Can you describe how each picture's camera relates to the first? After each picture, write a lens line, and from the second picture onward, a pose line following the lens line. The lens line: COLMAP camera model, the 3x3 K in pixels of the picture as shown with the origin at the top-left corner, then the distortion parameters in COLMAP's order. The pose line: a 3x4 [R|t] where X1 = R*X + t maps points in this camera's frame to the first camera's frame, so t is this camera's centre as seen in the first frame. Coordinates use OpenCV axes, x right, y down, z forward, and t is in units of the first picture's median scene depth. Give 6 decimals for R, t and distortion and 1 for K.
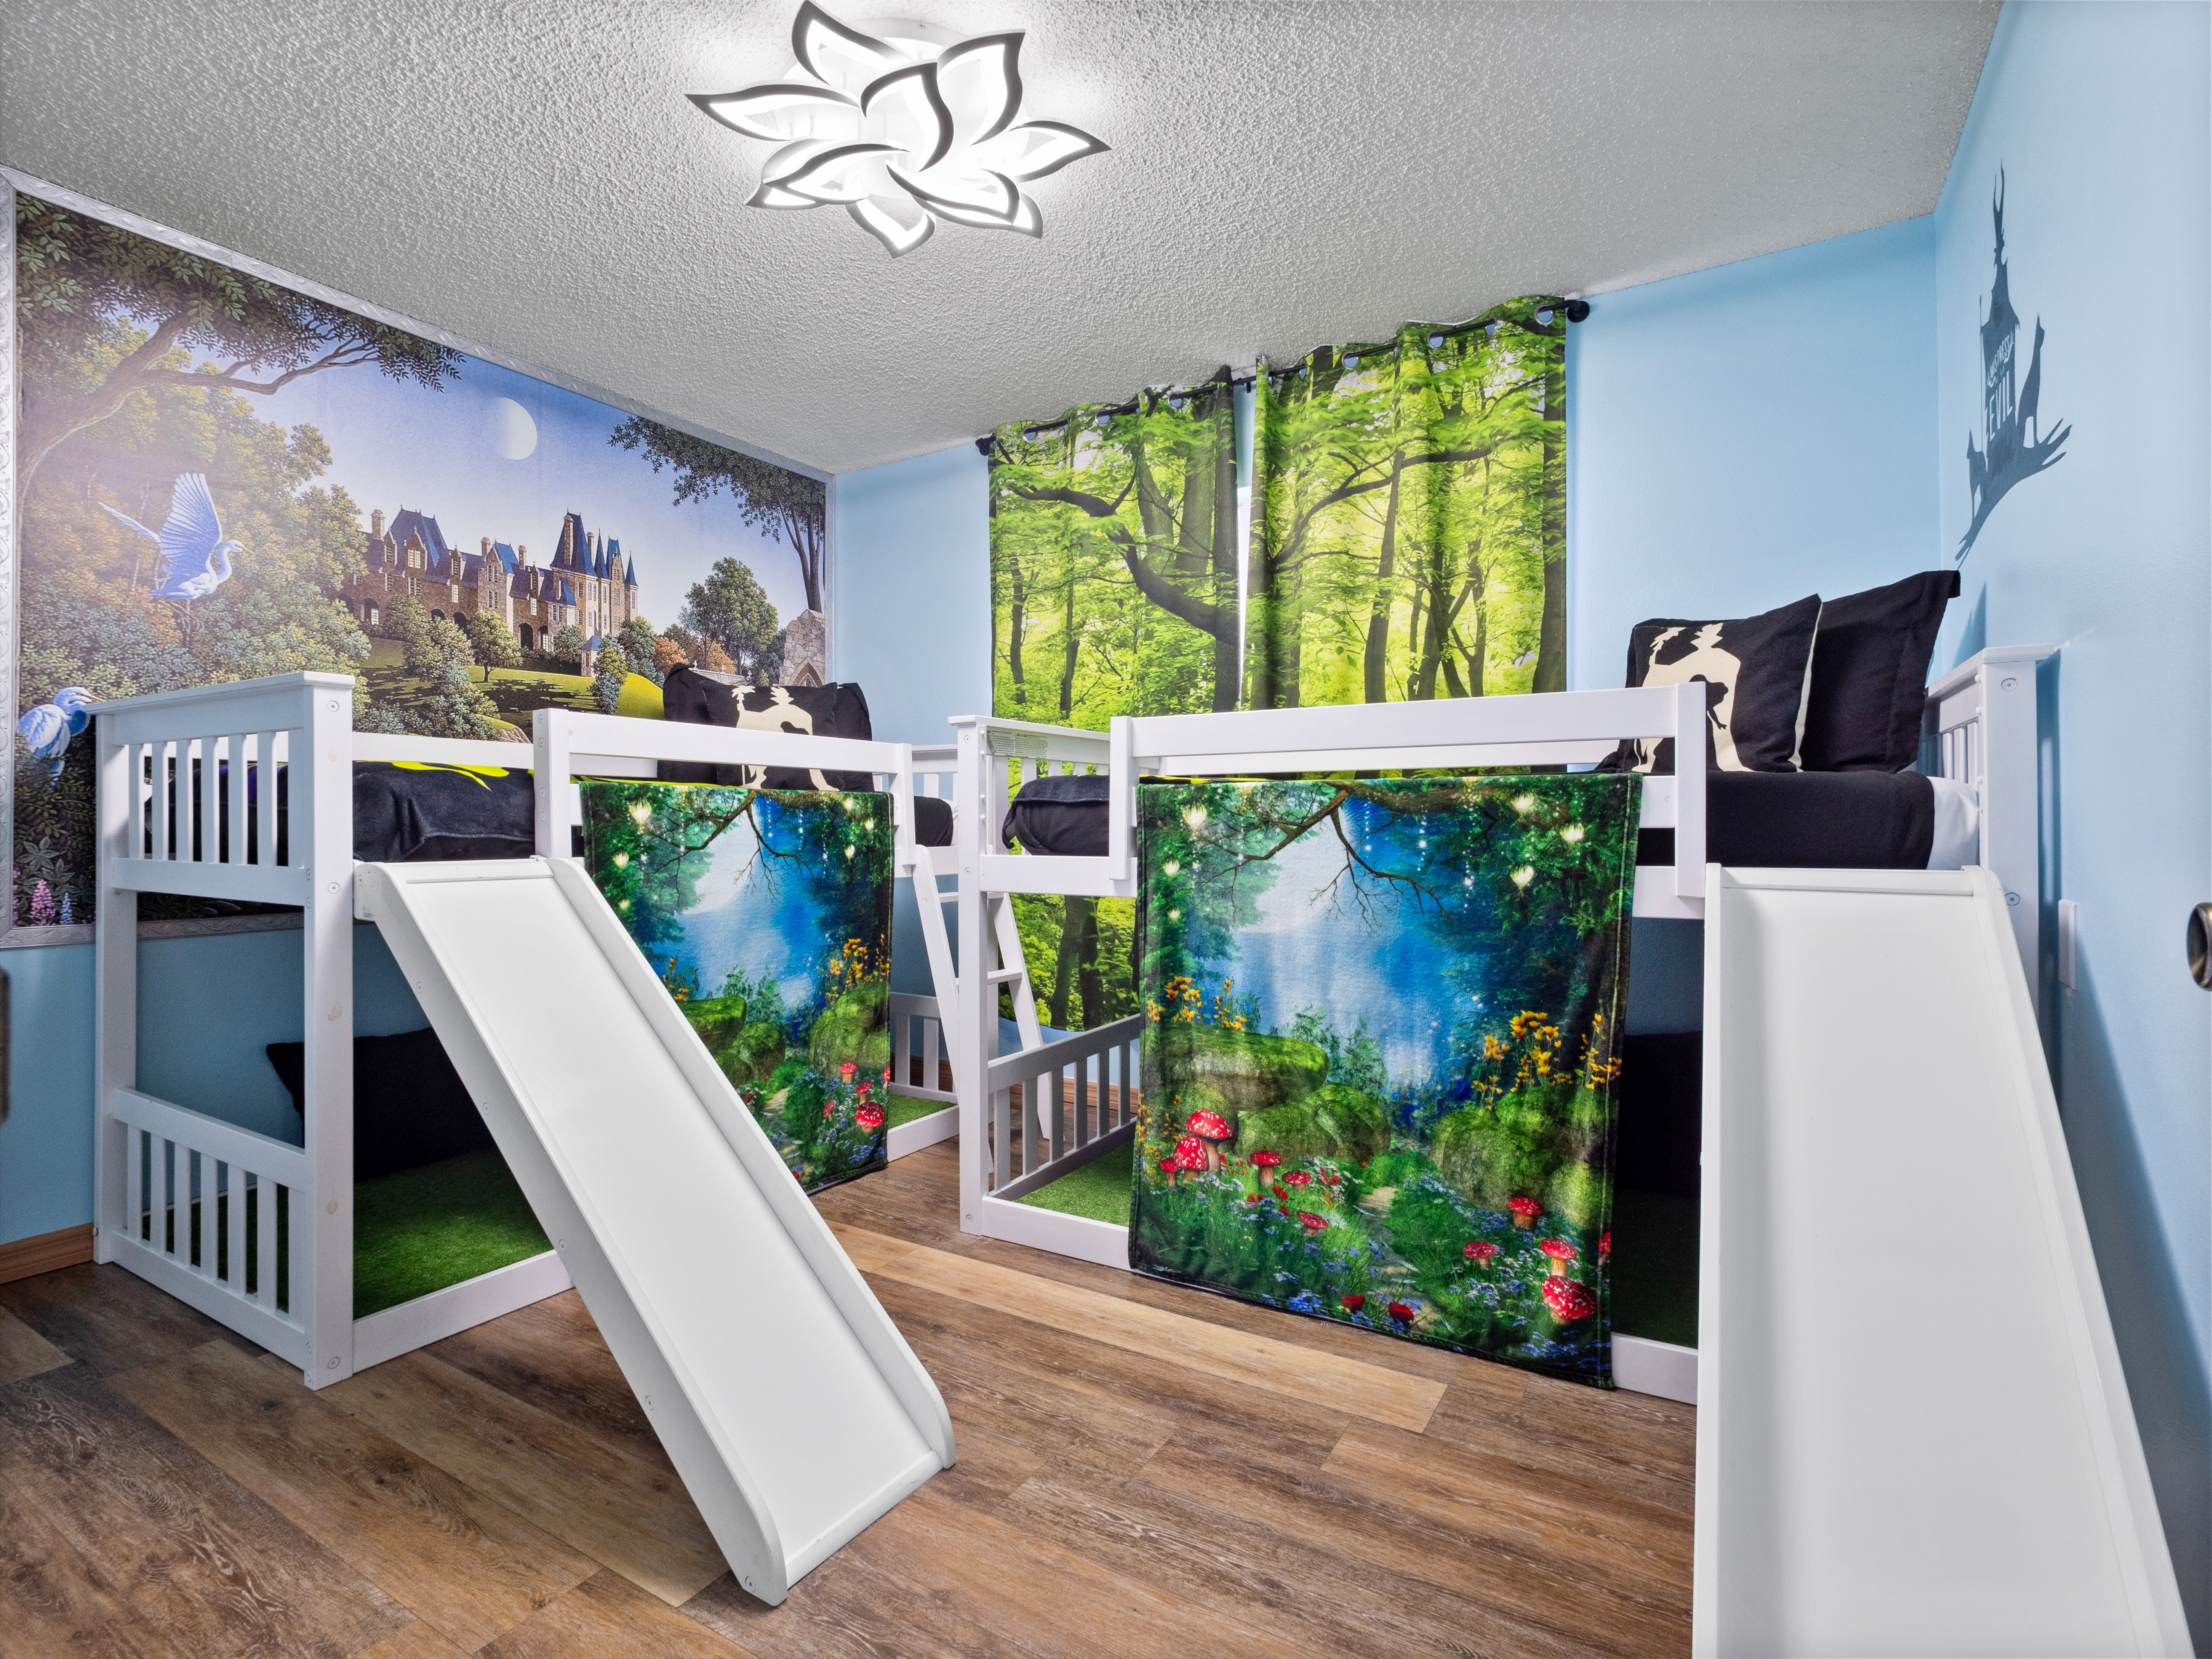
lens RADIAL K [[1067.0, 0, 1104.9], [0, 1067.0, 828.6], [0, 0, 1]] dist [0.001973, -0.003084]
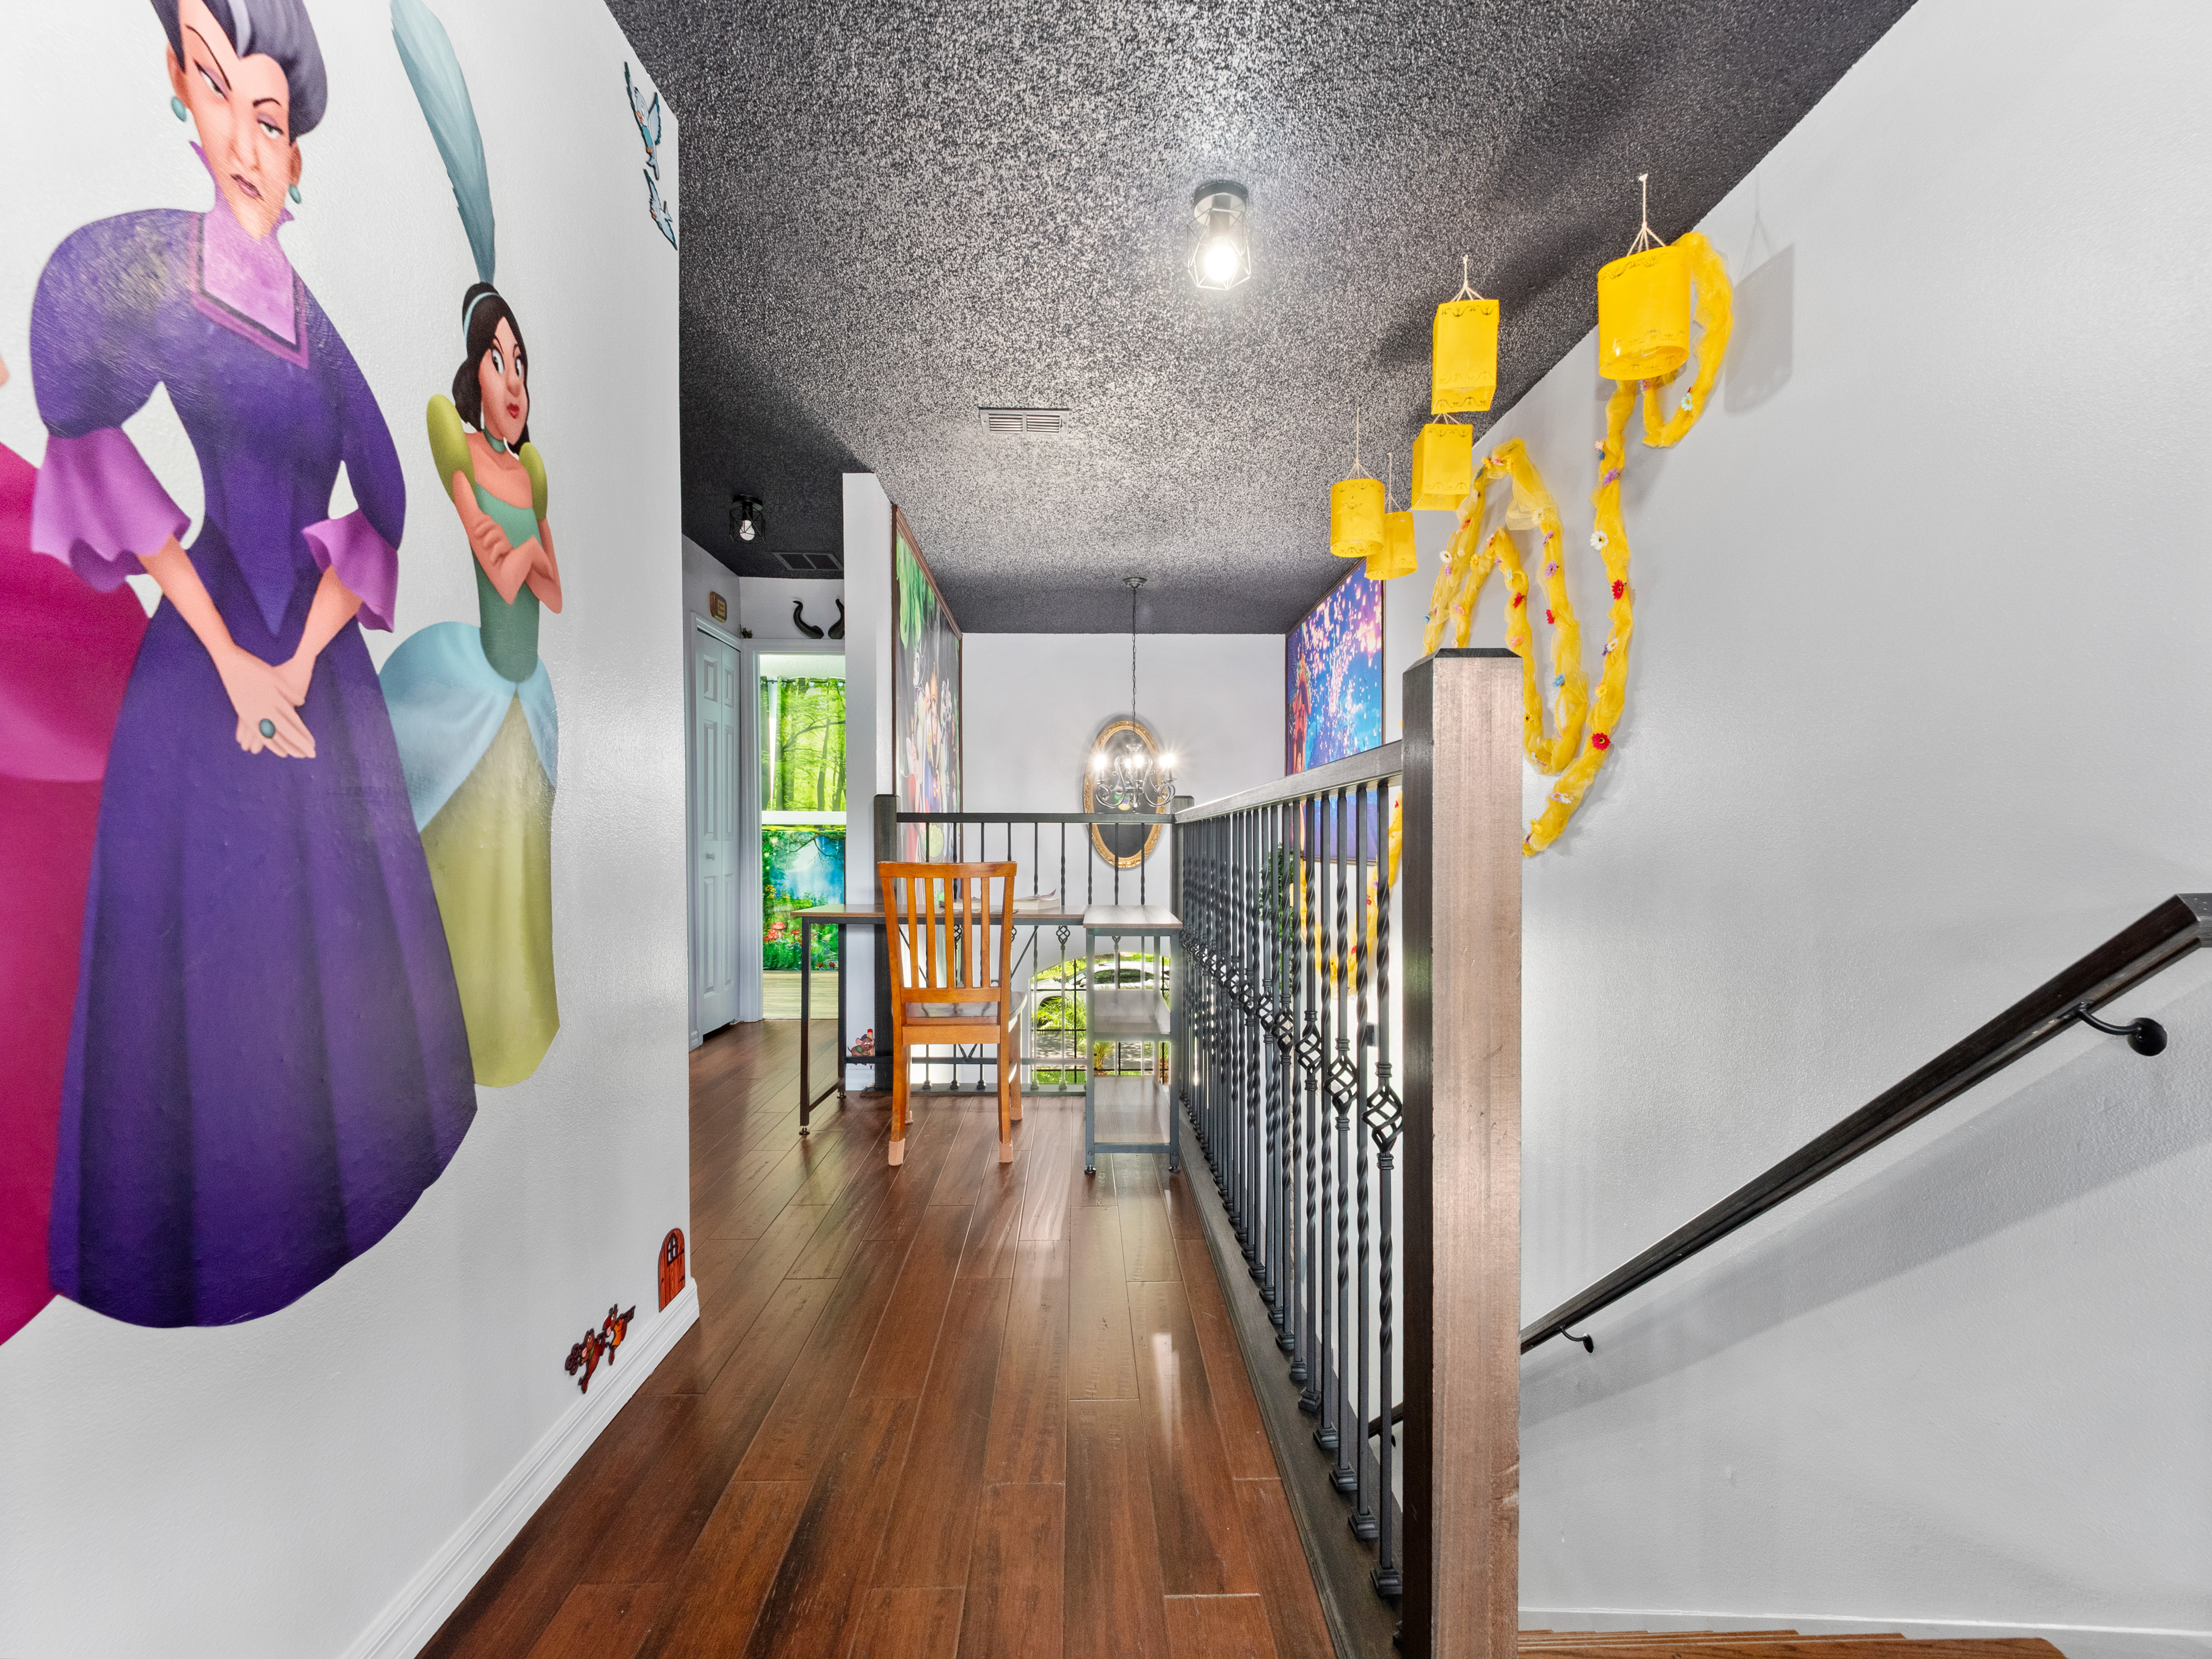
lens RADIAL K [[948.3, 0, 1105.0], [0, 948.3, 837.8], [0, 0, 1]] dist [-0.011209, 0.000802]
pose [[0.842011, -0.003584, 0.539448, -0.508898], [0.003028, 0.999994, 0.001919, -0.016692], [-0.539452, 0.000017, 0.842016, -1.665872]]
